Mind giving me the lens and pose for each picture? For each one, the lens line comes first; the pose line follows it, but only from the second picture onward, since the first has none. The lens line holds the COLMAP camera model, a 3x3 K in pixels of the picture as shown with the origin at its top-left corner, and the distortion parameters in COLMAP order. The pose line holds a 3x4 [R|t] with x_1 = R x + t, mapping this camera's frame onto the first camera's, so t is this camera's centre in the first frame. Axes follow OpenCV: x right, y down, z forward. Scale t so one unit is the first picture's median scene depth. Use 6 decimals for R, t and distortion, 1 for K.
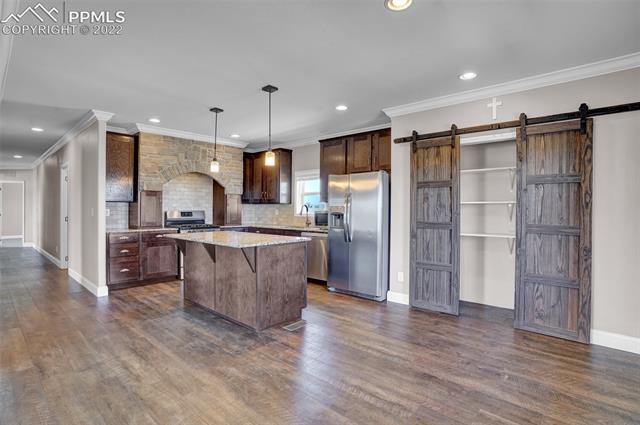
lens RADIAL K [[327.7, 0, 320.0], [0, 327.7, 212.5], [0, 0, 1]] dist [-0.049307, 0.001140]
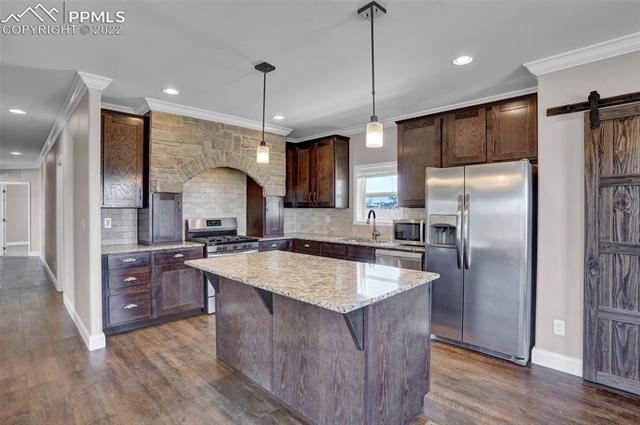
lens RADIAL K [[327.7, 0, 320.0], [0, 327.7, 212.5], [0, 0, 1]] dist [-0.049307, 0.001140]
pose [[0.998796, -0.003949, -0.048903, -0.150662], [0.004033, 0.999991, 0.001621, -0.022958], [0.048897, -0.001817, 0.998802, 0.302598]]
